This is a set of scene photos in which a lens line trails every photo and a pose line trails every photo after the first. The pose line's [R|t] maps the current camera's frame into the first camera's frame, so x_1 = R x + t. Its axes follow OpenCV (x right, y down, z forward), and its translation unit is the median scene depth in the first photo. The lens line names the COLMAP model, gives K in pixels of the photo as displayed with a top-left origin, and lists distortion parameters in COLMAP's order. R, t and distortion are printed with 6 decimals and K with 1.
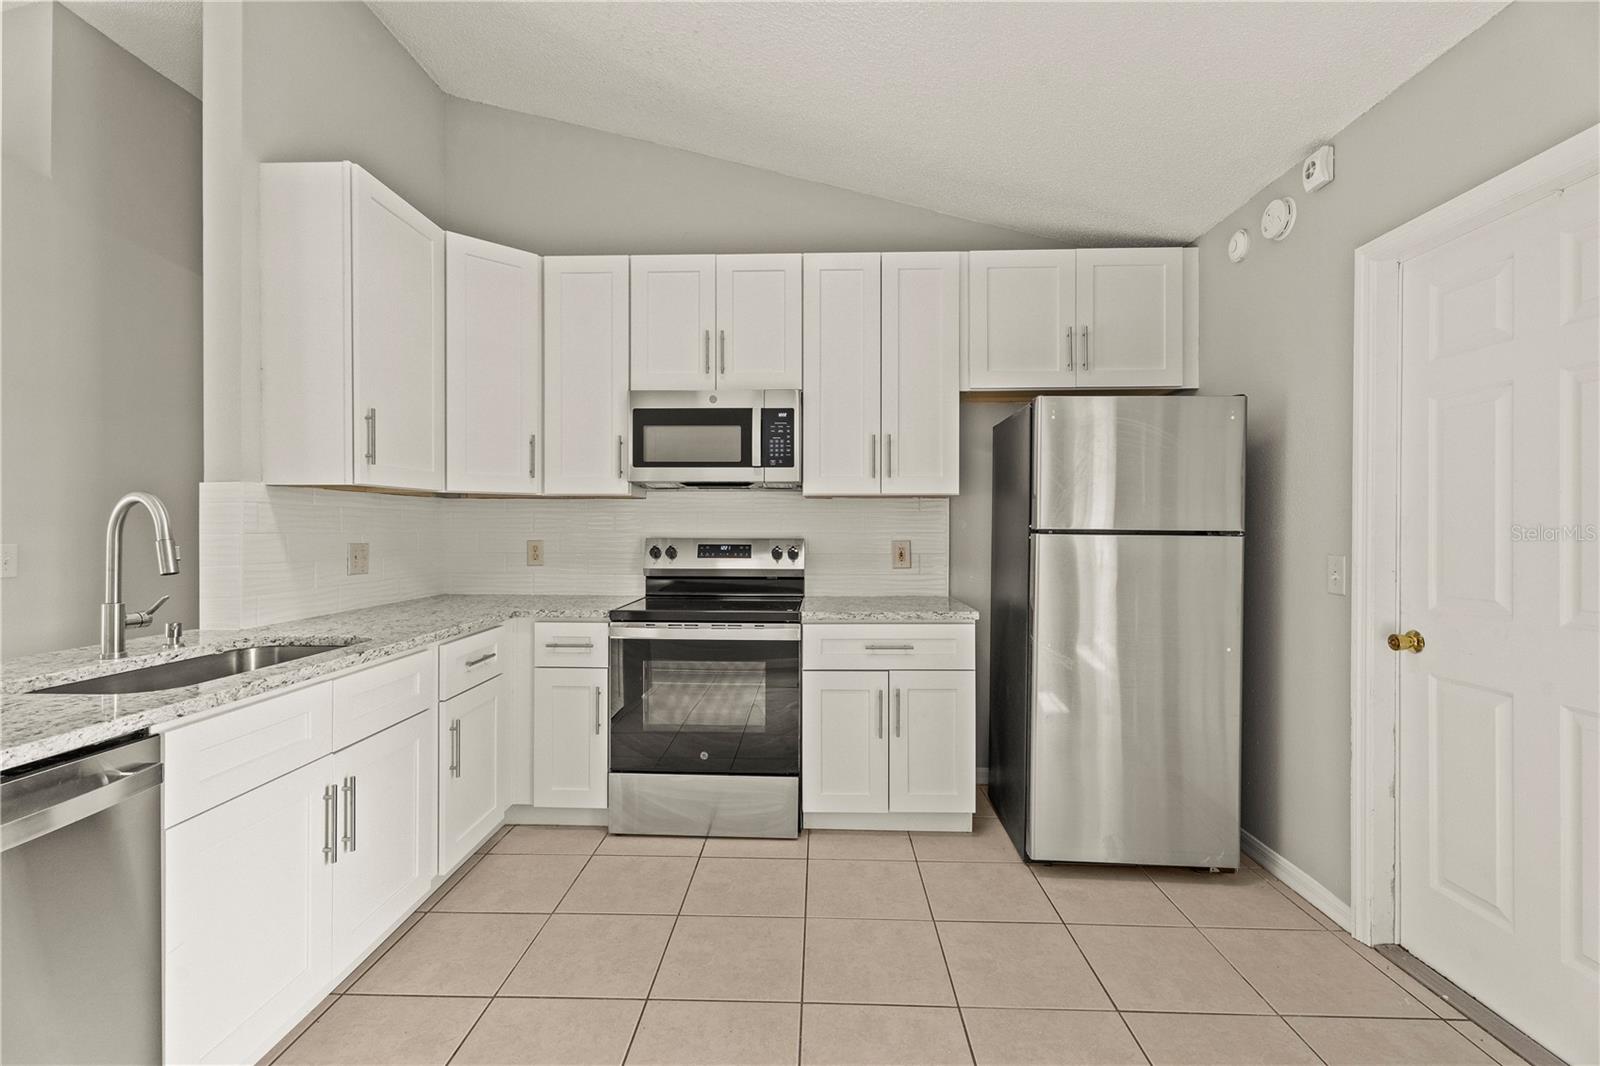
lens RADIAL K [[719.3, 0, 802.5], [0, 719.3, 526.4], [0, 0, 1]] dist [0.007474, -0.002894]
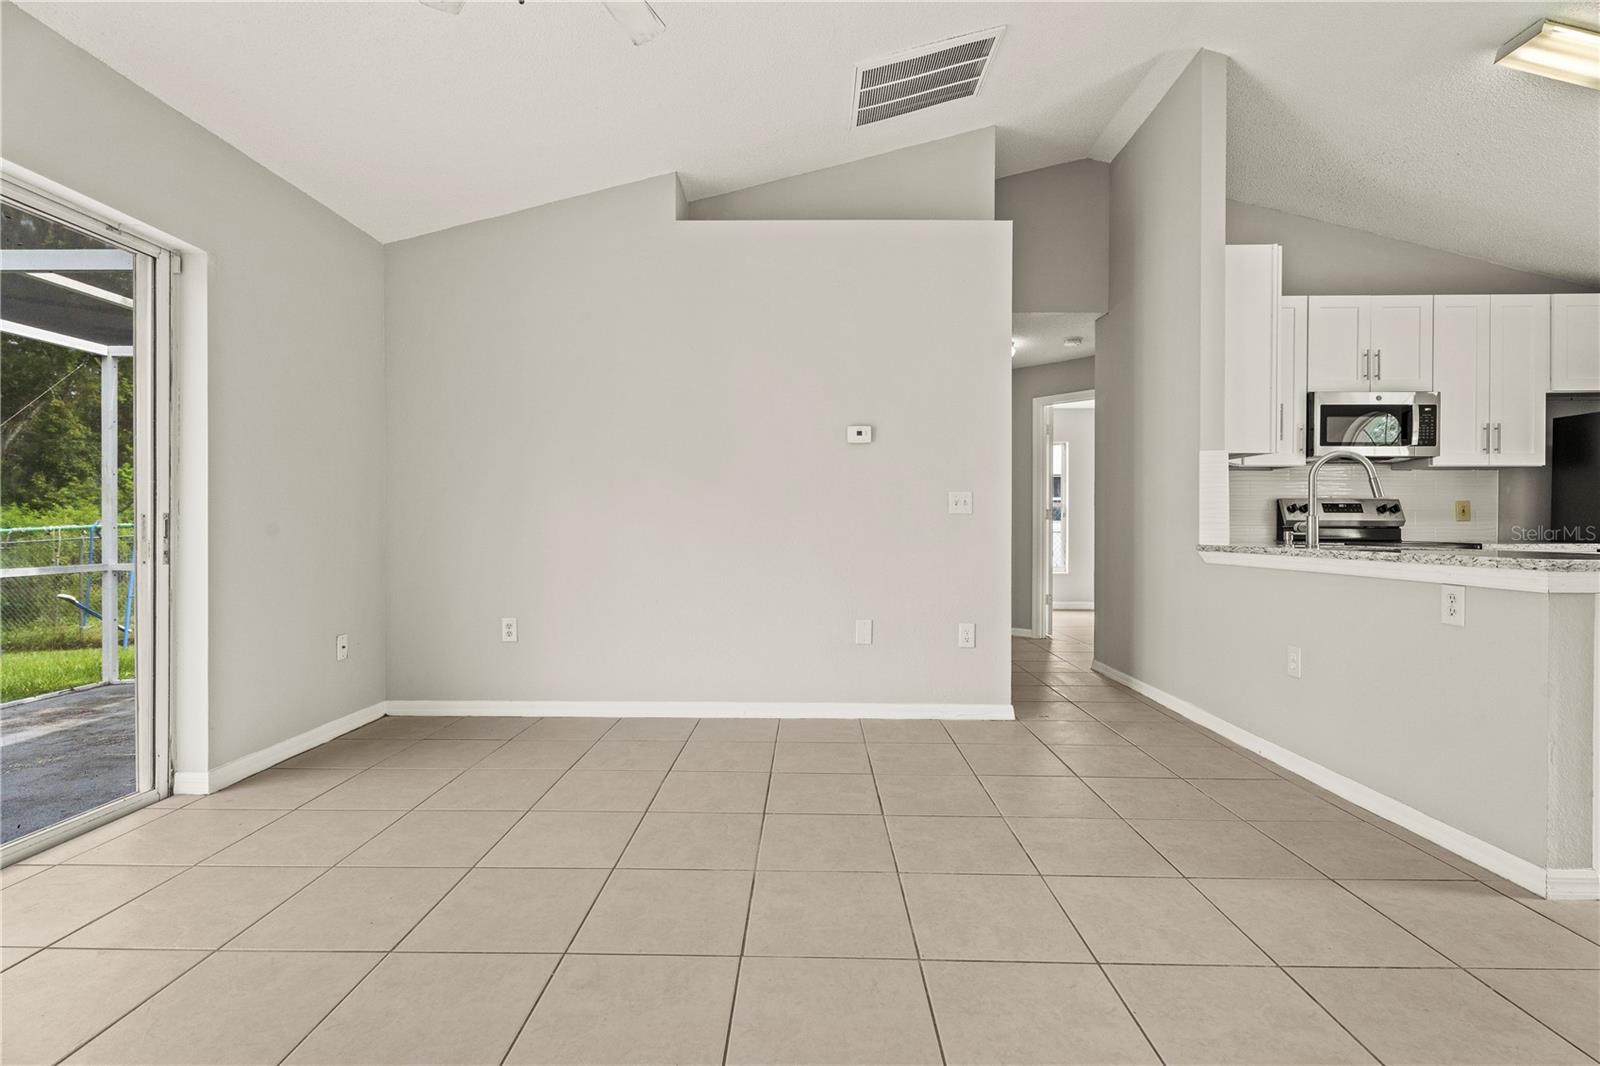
lens RADIAL K [[719.3, 0, 796.9], [0, 719.3, 526.5], [0, 0, 1]] dist [0.007474, -0.002894]
pose [[0.999958, 0.001447, 0.009039, -1.651009], [-0.001455, 0.999998, 0.000952, 0.098500], [-0.009038, -0.000965, 0.999959, -0.534063]]
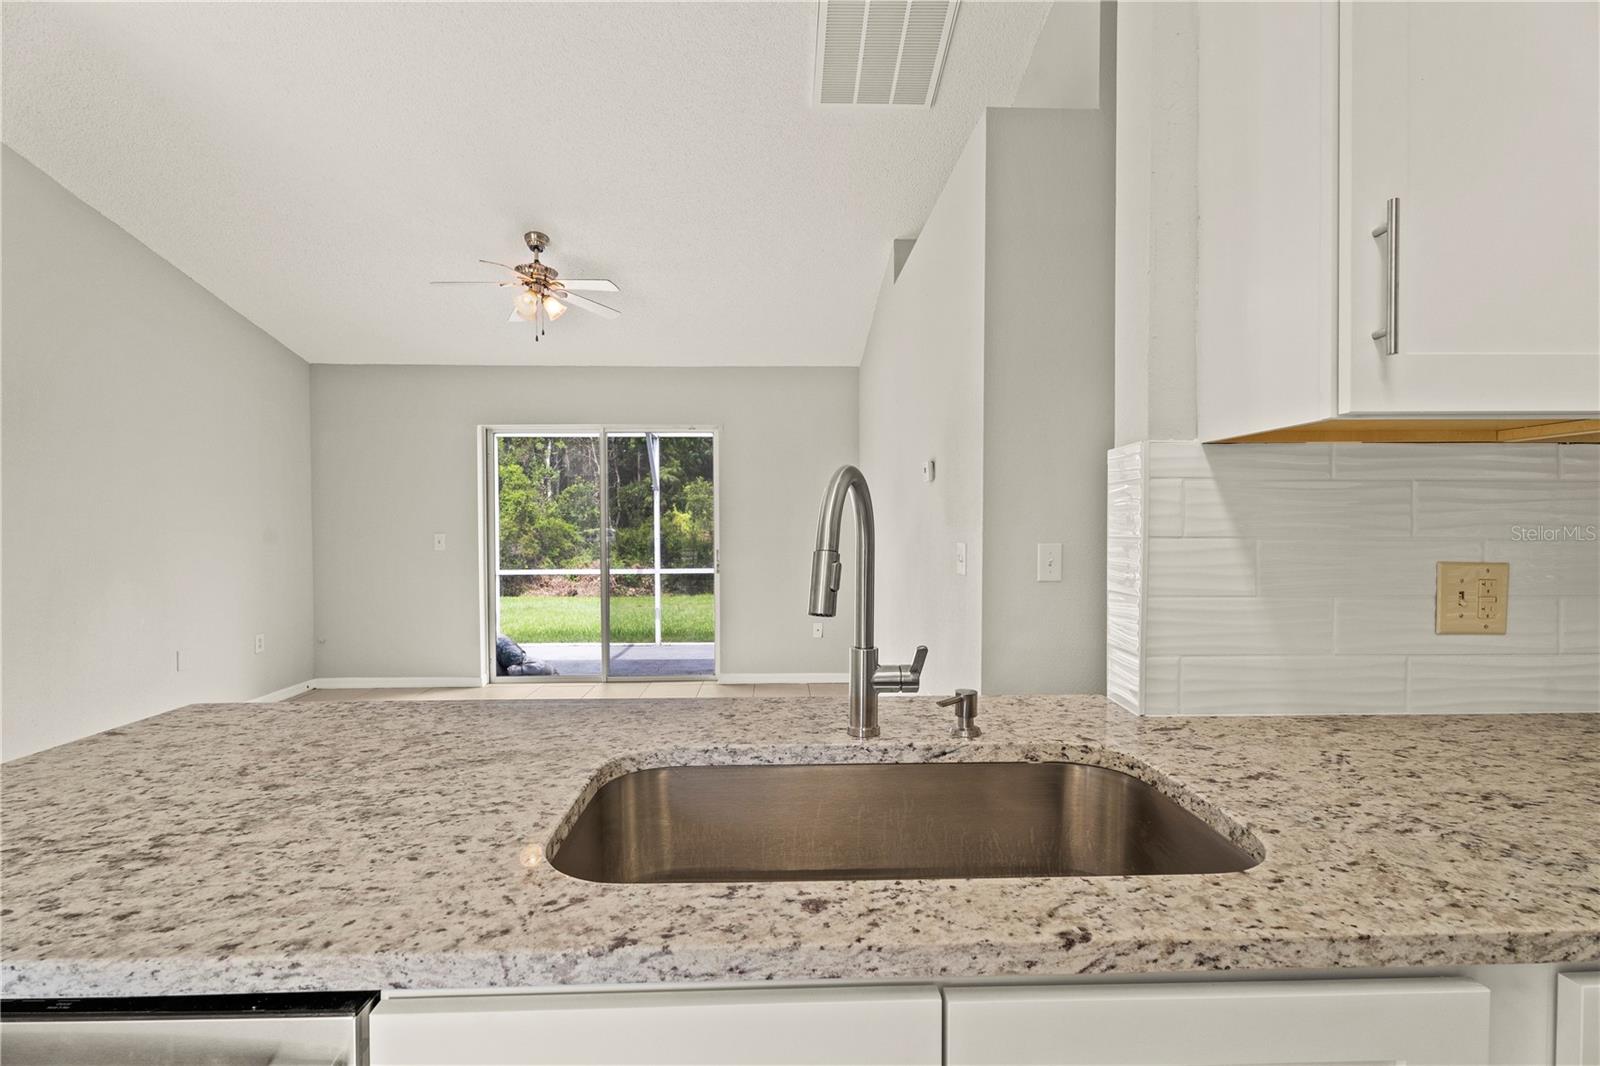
lens RADIAL K [[719.3, 0, 793.4], [0, 719.3, 532.4], [0, 0, 1]] dist [0.007474, -0.002894]
pose [[0.057003, 0.012211, -0.998299, -0.245461], [0.003066, 0.999918, 0.012406, -0.001527], [0.998369, -0.003768, 0.056961, 0.673937]]
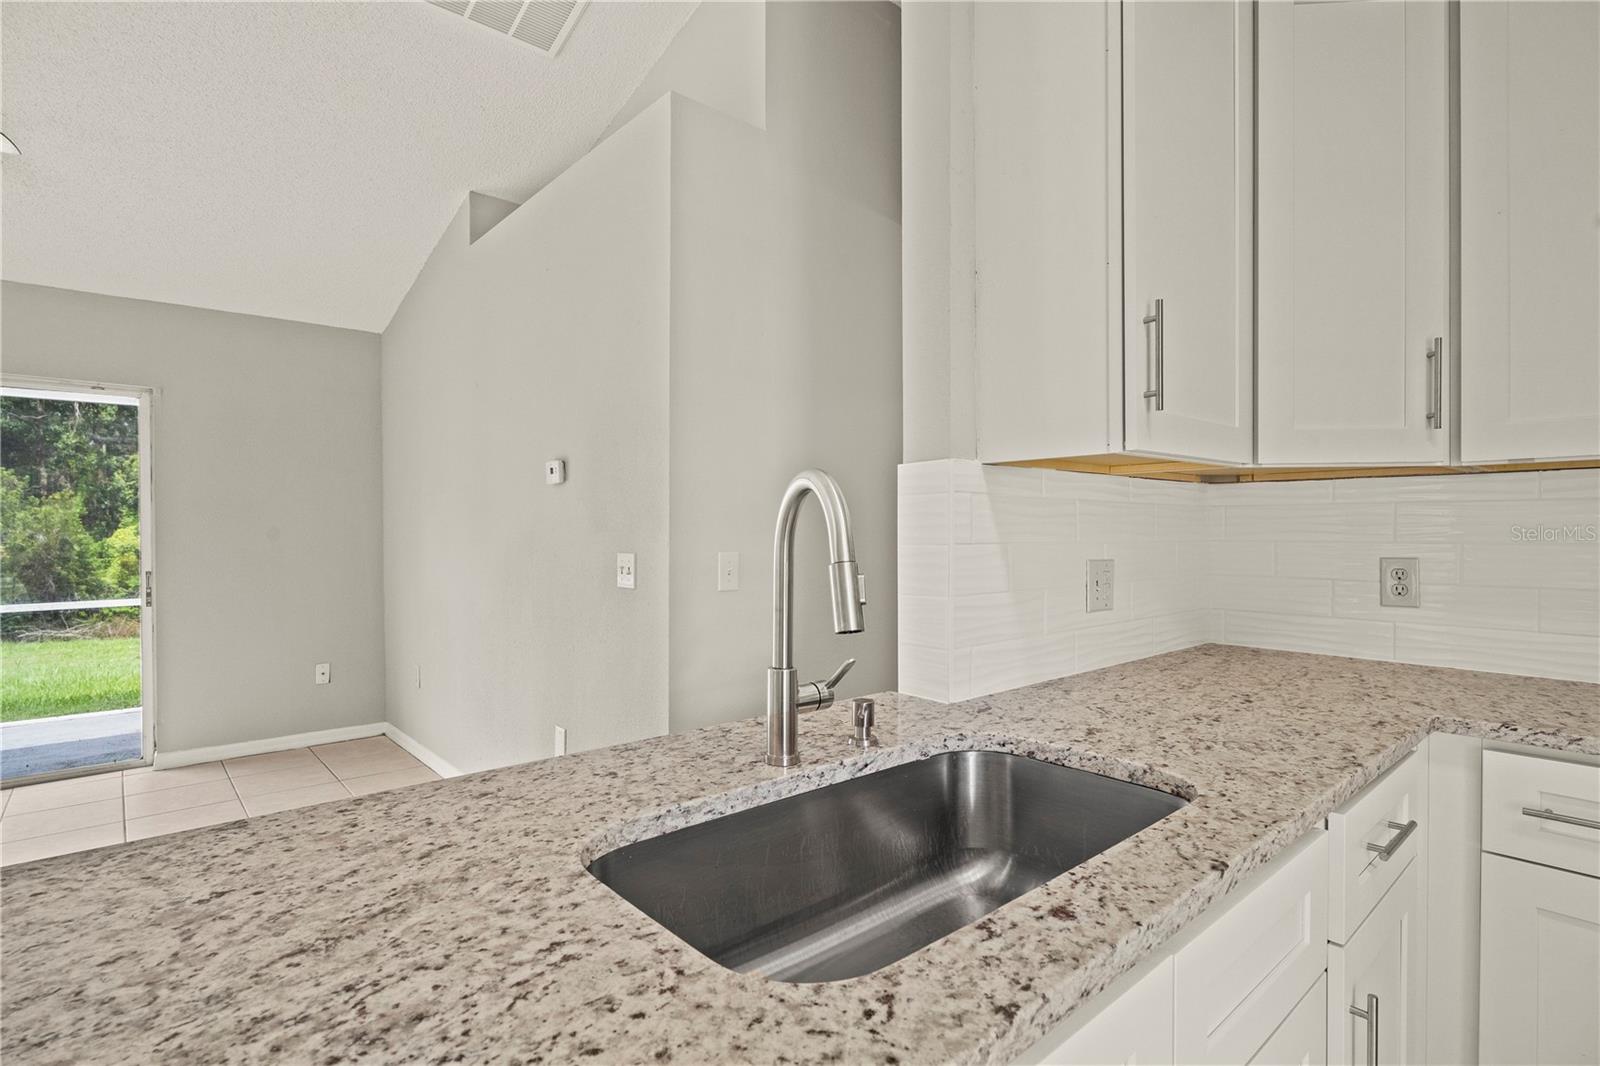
lens RADIAL K [[792.2, 0, 797.4], [0, 792.2, 533.2], [0, 0, 1]] dist [-0.002201, -0.001316]
pose [[0.678883, 0.000156, -0.734246, -0.358396], [0.003048, 0.999991, 0.003031, -0.001967], [0.734240, -0.004296, 0.678876, 0.432039]]
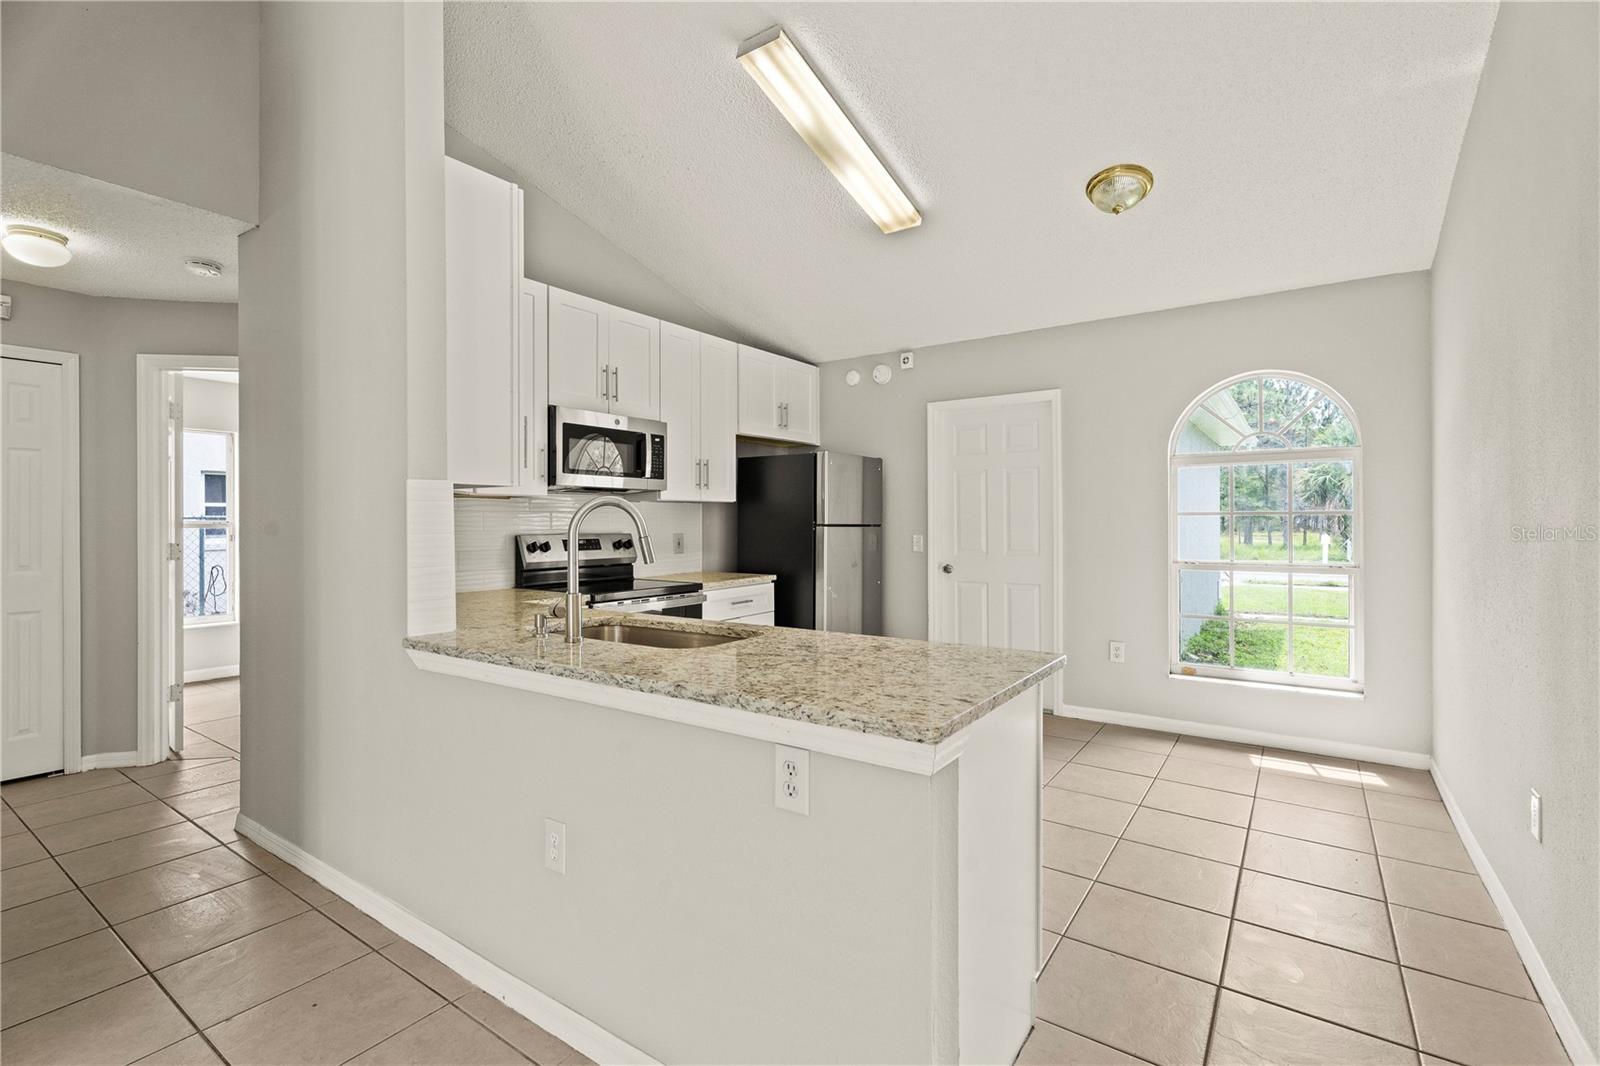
lens RADIAL K [[719.3, 0, 795.0], [0, 719.3, 522.8], [0, 0, 1]] dist [0.007474, -0.002894]
pose [[0.555819, -0.004189, 0.831293, -1.275744], [0.004254, 0.999989, 0.002195, -0.004458], [-0.831293, 0.002316, 0.555830, 0.060870]]
